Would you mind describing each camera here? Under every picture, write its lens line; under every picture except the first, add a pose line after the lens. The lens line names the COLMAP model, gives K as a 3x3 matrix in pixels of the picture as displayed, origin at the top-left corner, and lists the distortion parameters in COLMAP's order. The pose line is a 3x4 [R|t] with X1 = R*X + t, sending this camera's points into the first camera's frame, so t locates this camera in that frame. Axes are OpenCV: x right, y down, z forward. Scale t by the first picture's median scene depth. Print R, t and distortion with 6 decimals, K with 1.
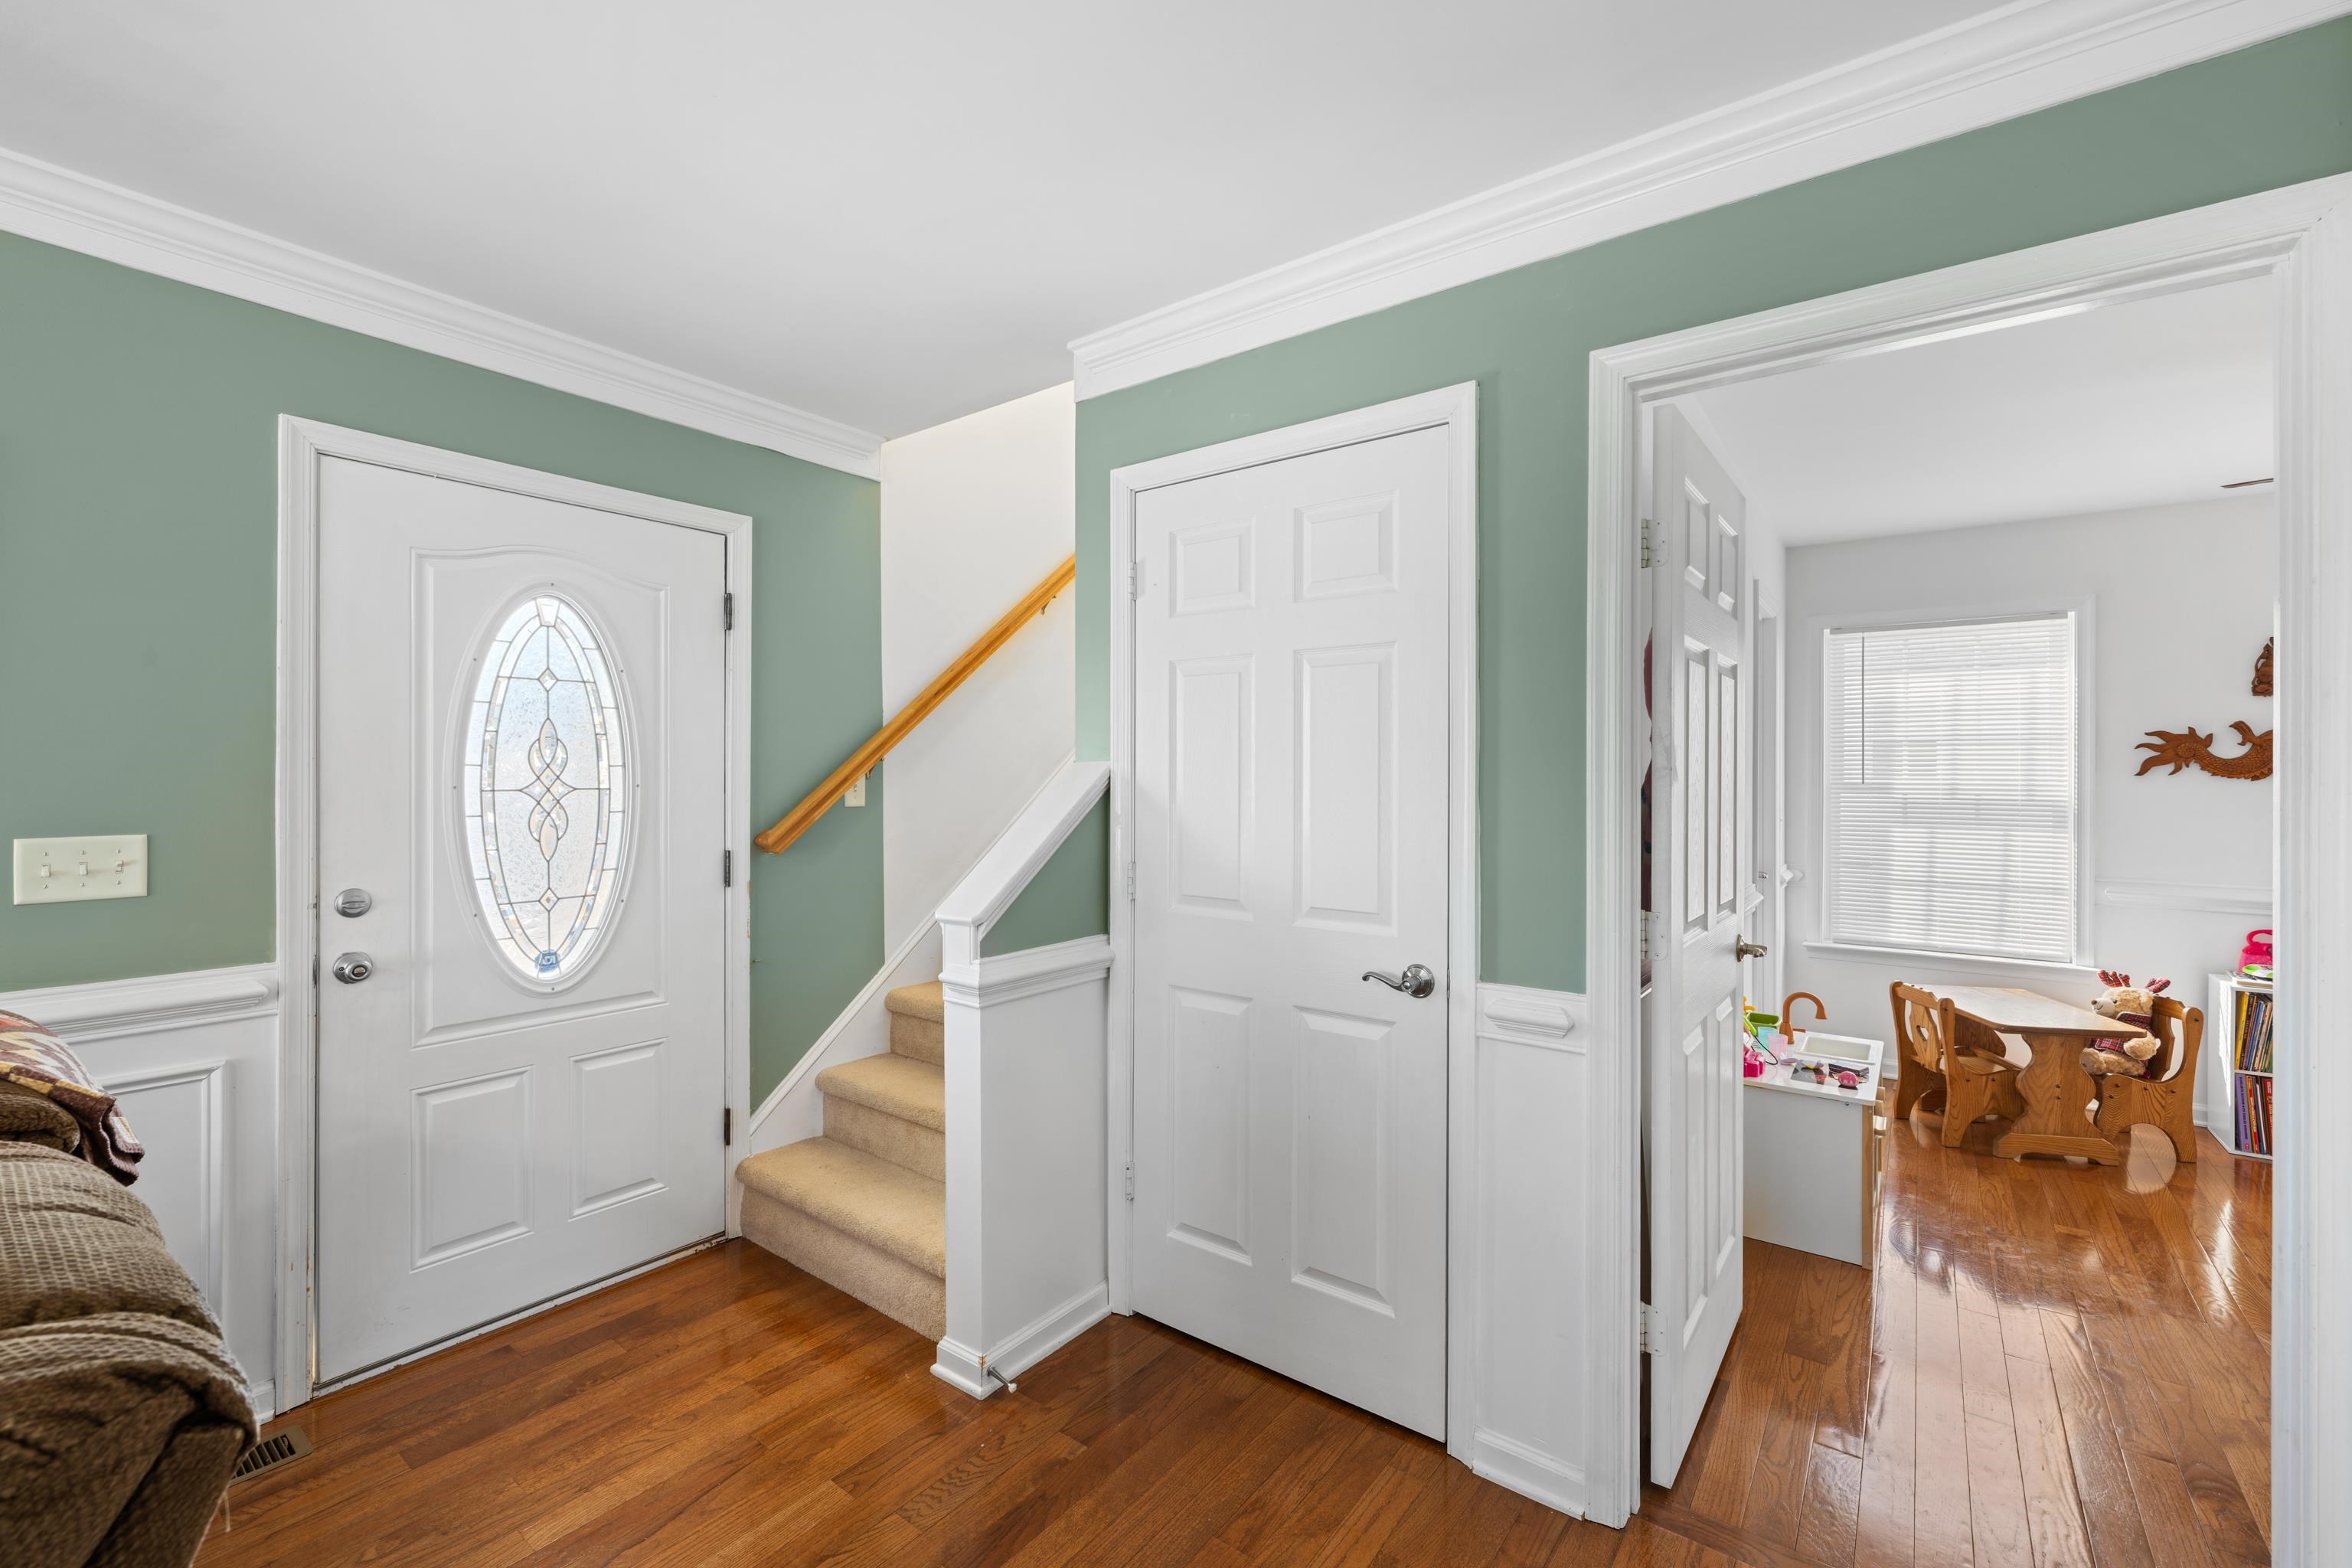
lens RADIAL K [[994.8, 0, 1179.5], [0, 994.8, 770.8], [0, 0, 1]] dist [0.002521, -0.000254]
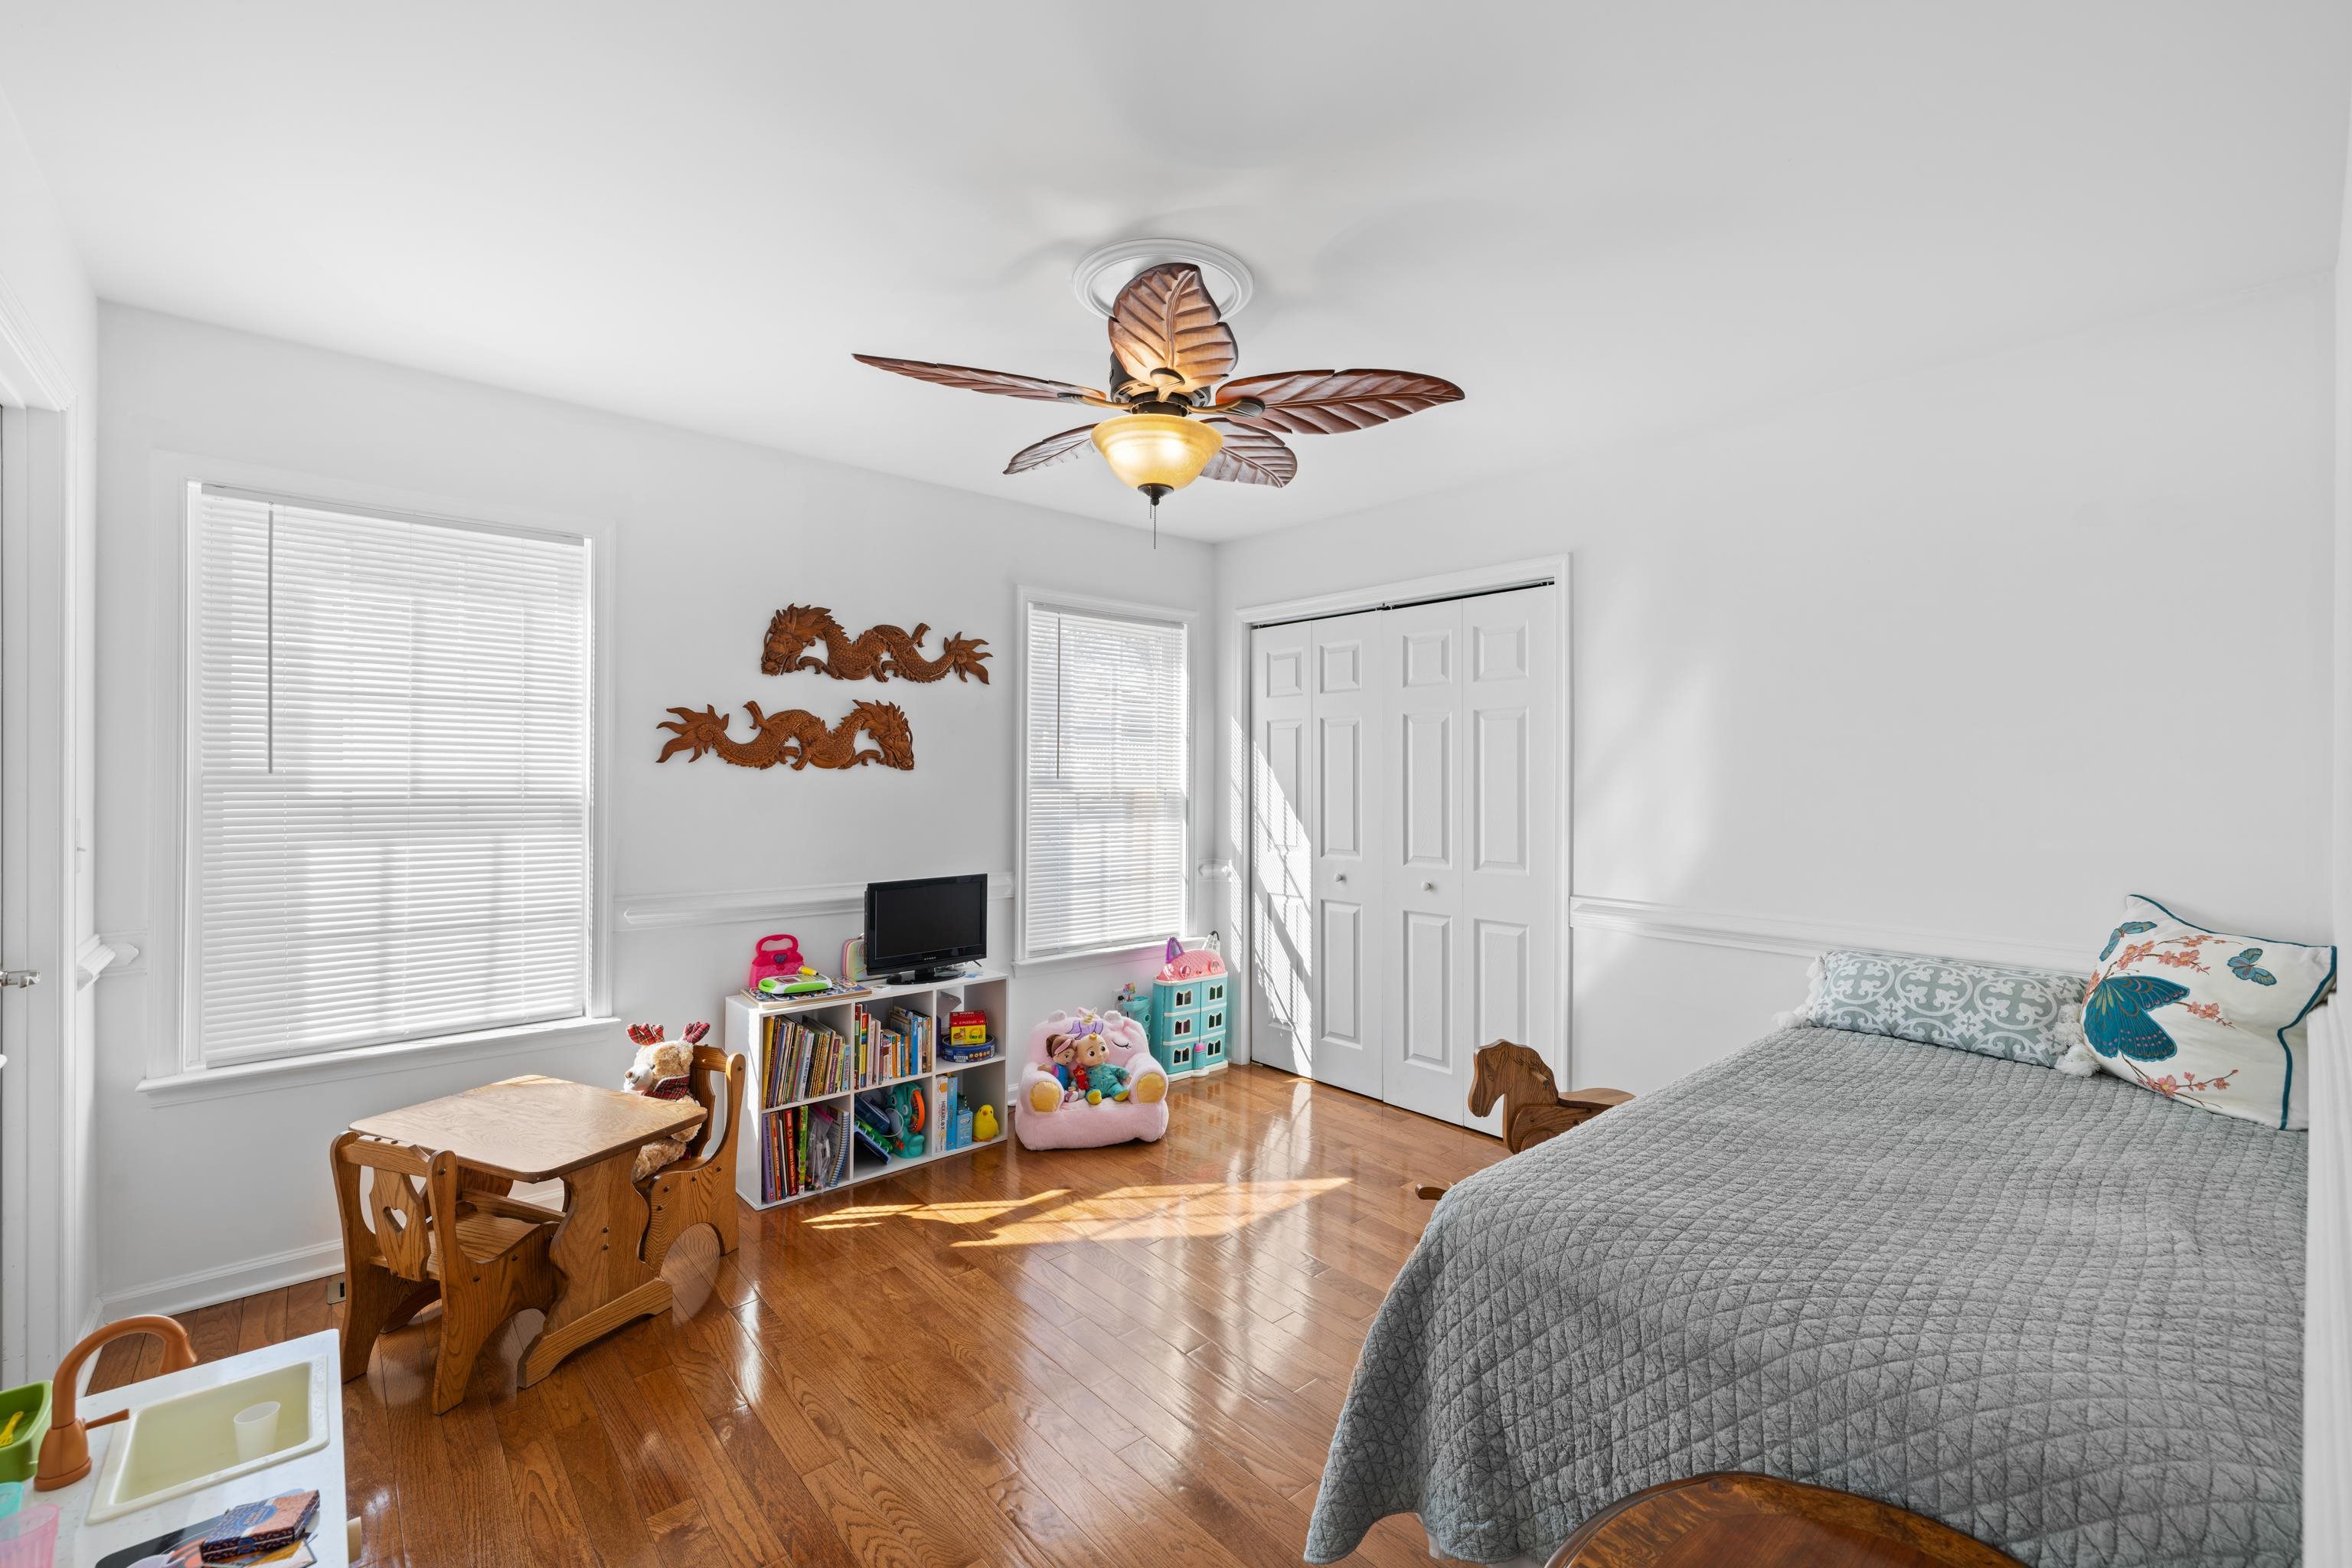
lens RADIAL K [[994.8, 0, 1179.3], [0, 994.8, 773.8], [0, 0, 1]] dist [0.002521, -0.000254]
pose [[0.209465, -0.001145, 0.977815, 0.304793], [-0.006934, 0.999972, 0.002657, 0.009610], [-0.977792, -0.007337, 0.209451, 0.475363]]
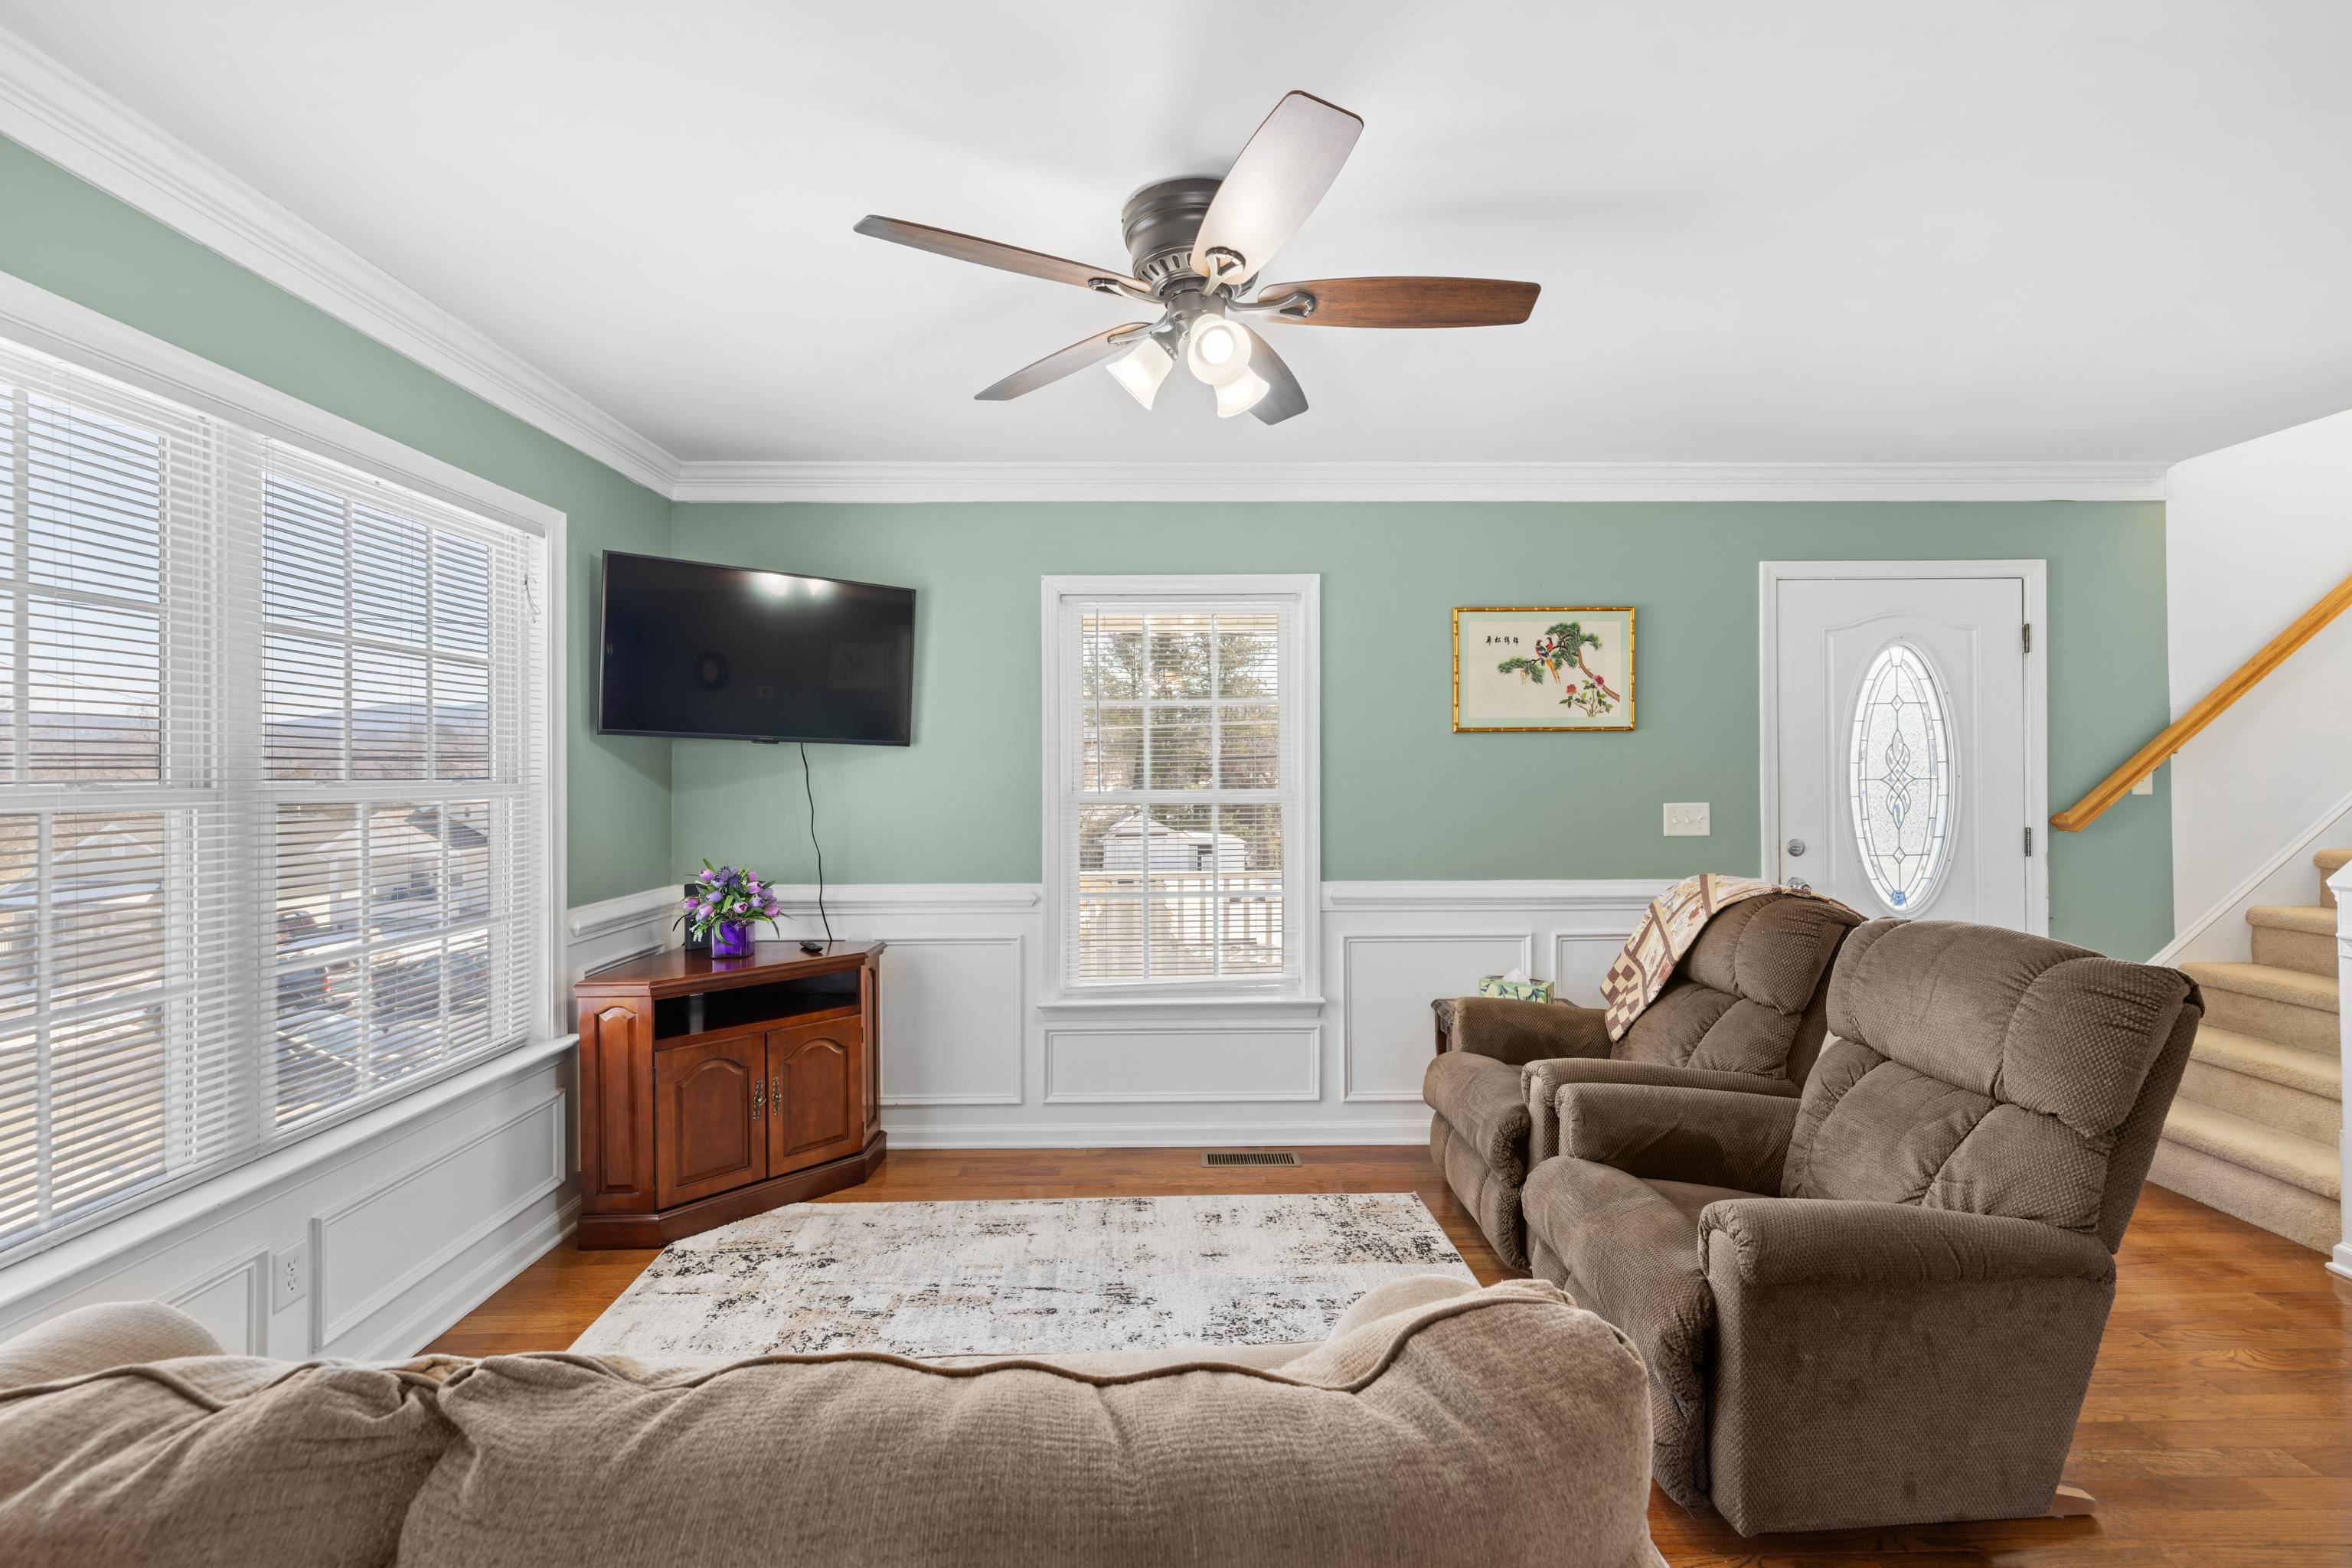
lens RADIAL K [[994.8, 0, 1191.7], [0, 994.8, 777.6], [0, 0, 1]] dist [0.002521, -0.000254]
pose [[0.614952, -0.006020, -0.788541, -0.084872], [0.012015, 0.999926, 0.001736, 0.001290], [0.788473, -0.010542, 0.614979, -0.479546]]
